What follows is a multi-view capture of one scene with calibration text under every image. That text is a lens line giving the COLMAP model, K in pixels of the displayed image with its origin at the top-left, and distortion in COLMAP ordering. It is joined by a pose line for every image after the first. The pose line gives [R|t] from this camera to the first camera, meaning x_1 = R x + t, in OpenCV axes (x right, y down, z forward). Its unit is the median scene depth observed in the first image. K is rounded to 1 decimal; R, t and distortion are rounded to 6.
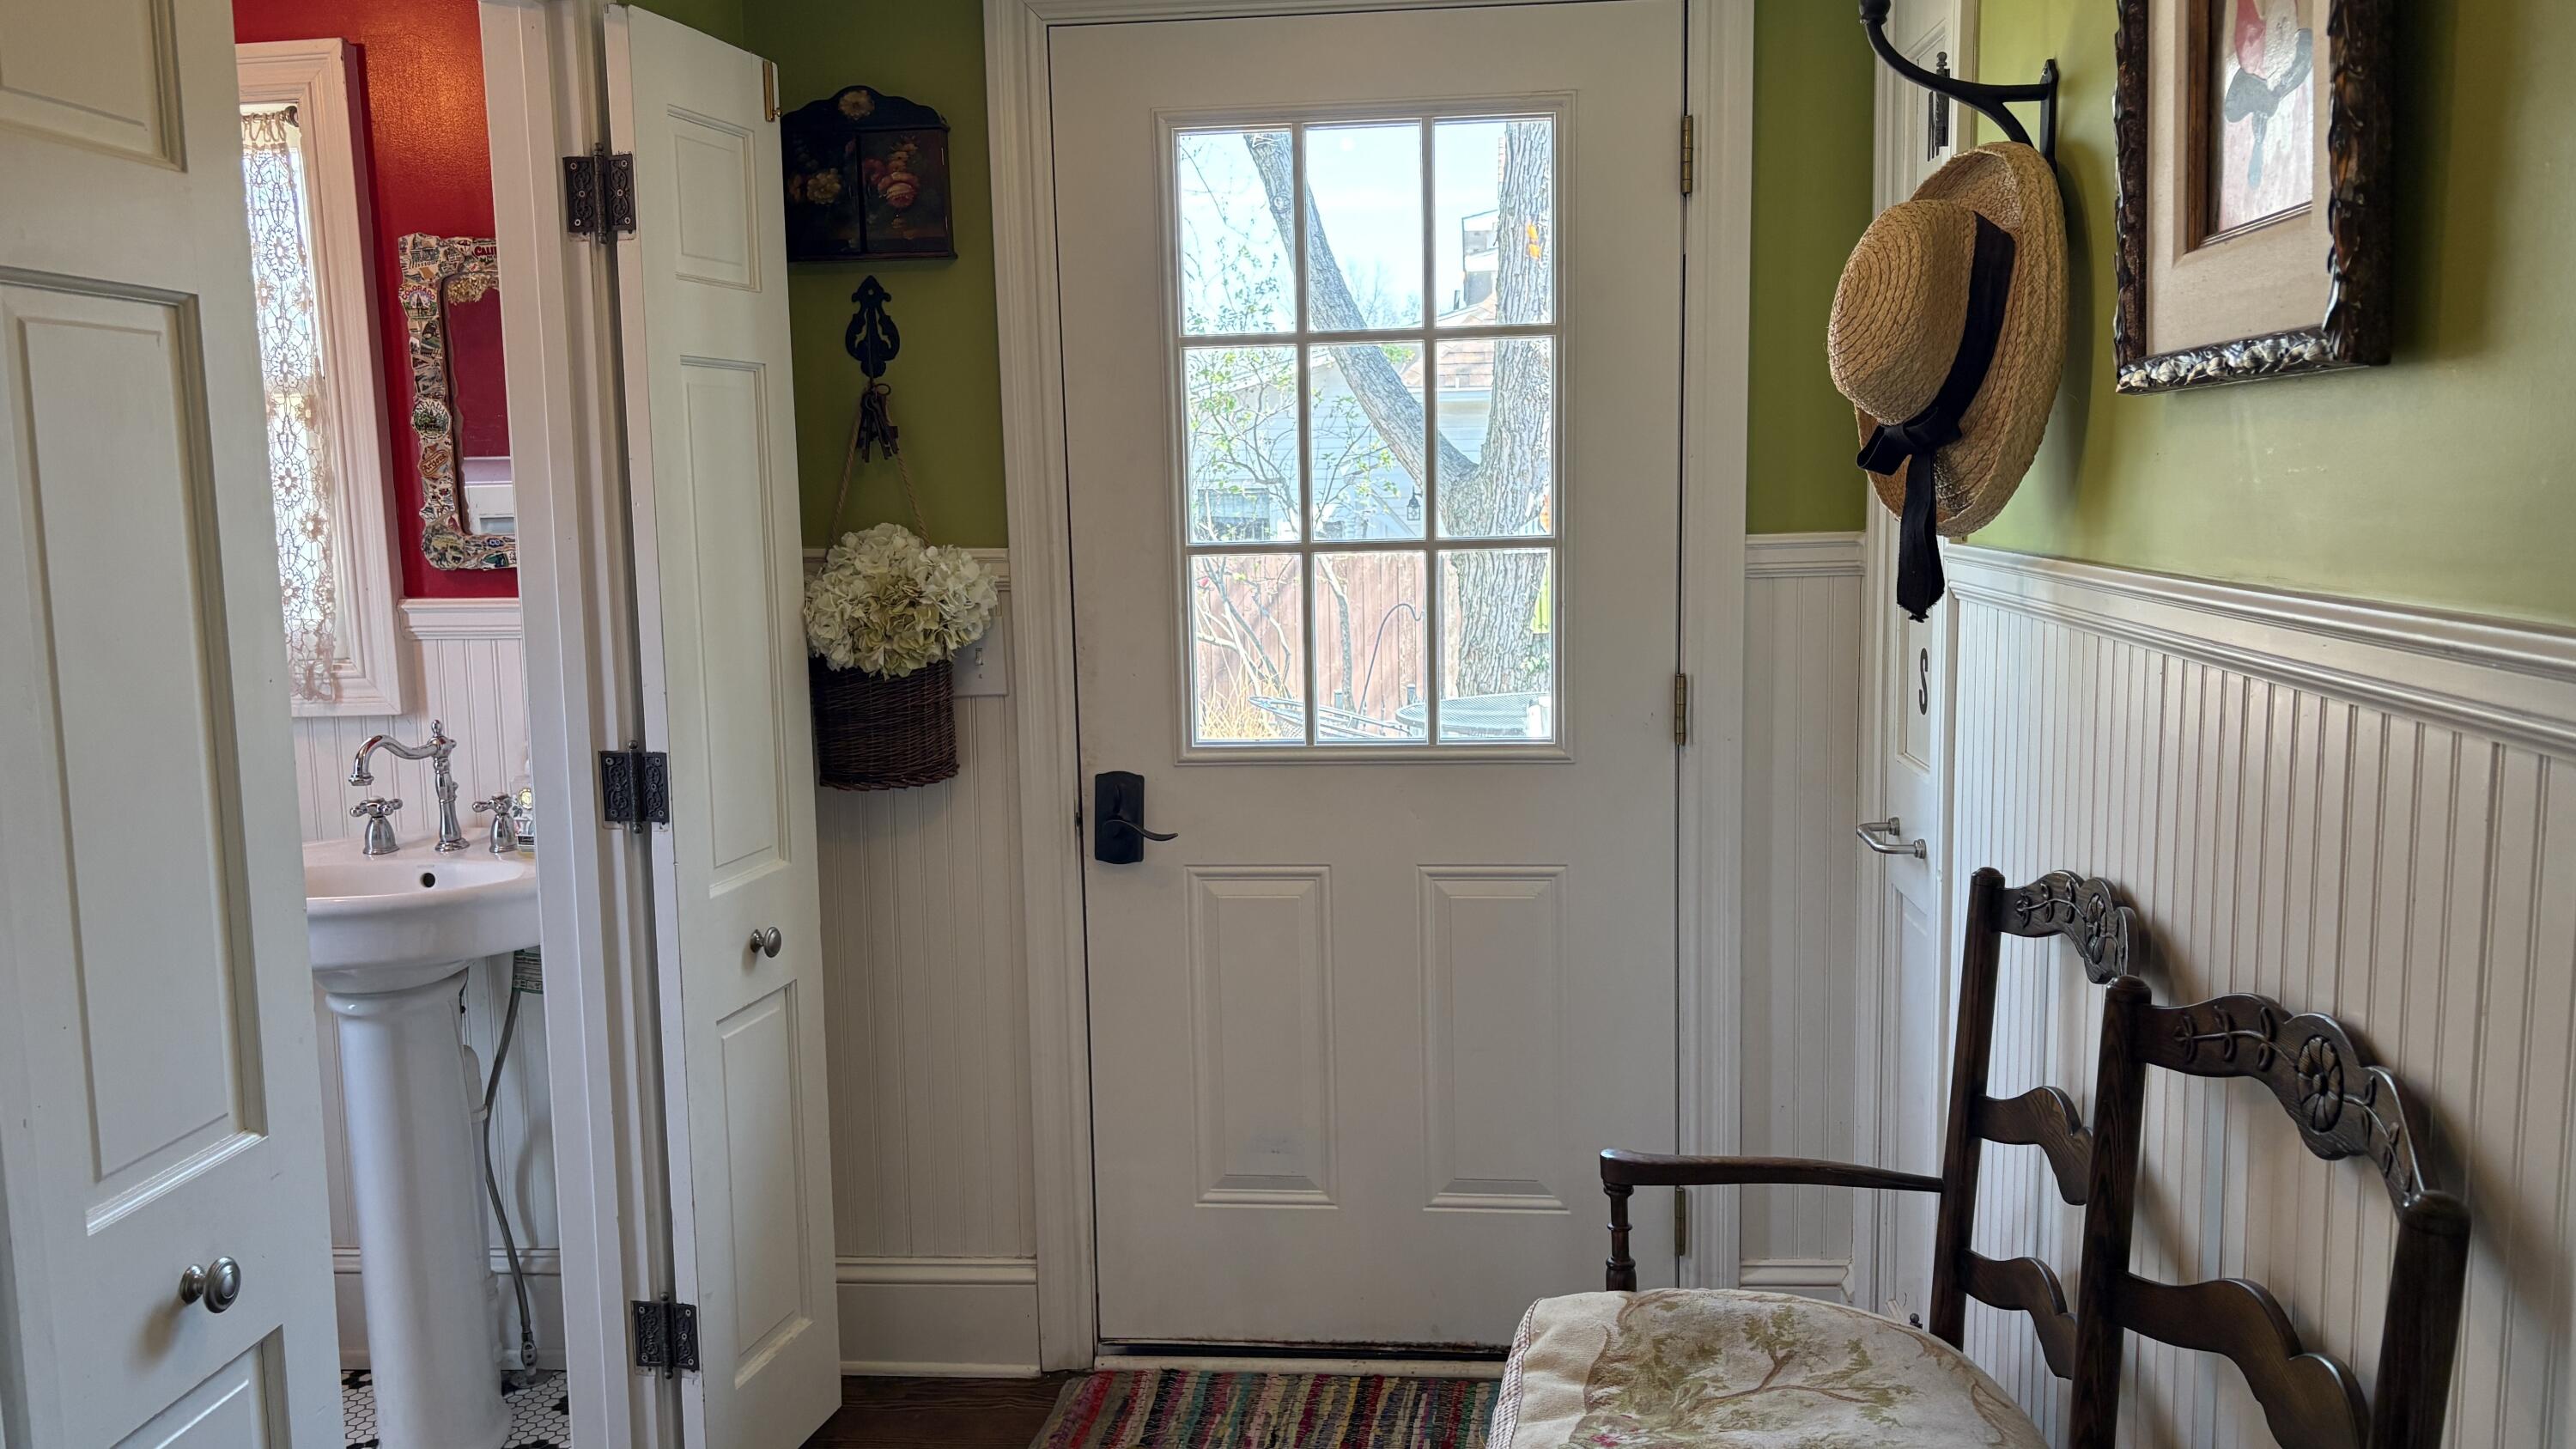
lens RADIAL K [[1953.9, 0, 1294.4], [0, 1953.9, 708.3], [0, 0, 1]] dist [0.070265, -0.092226]
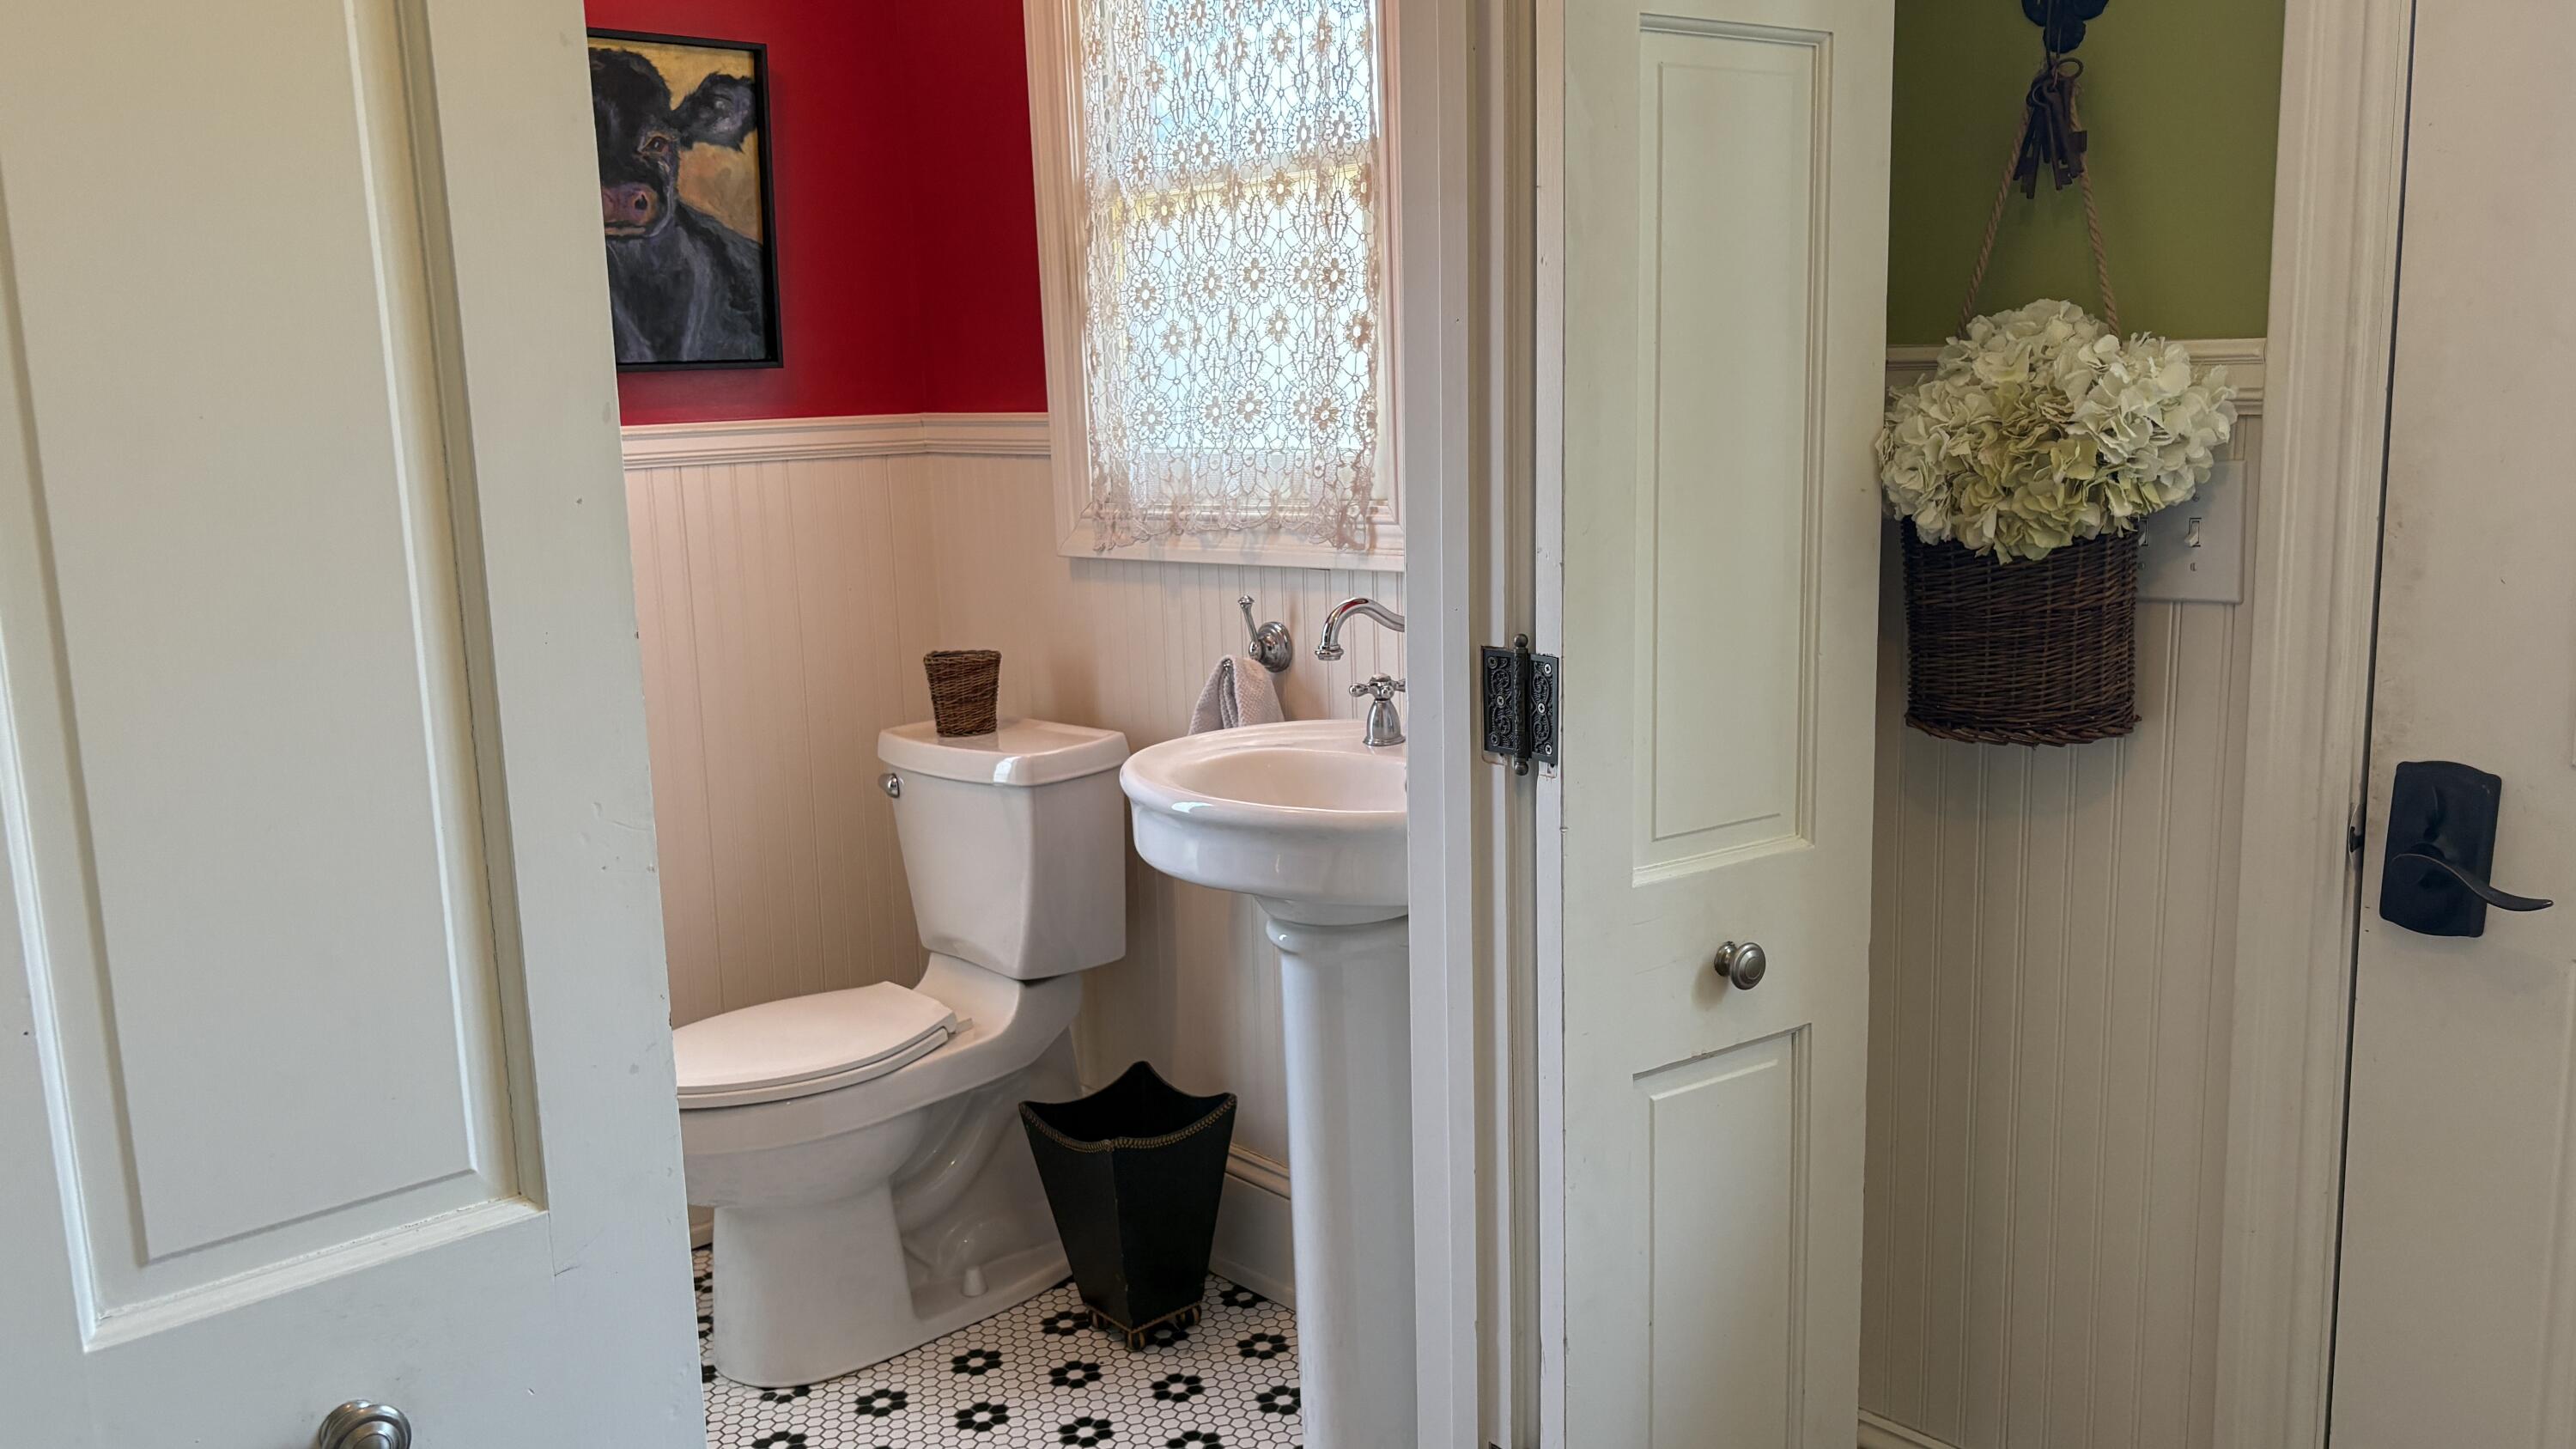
lens RADIAL K [[1999.5, 0, 1284.4], [0, 1999.5, 737.1], [0, 0, 1]] dist [0.070568, -0.108941]
pose [[0.737016, 0.115700, -0.665899, 0.044498], [-0.062227, 0.992670, 0.103603, -0.011684], [0.673005, -0.034920, 0.738813, 0.389672]]
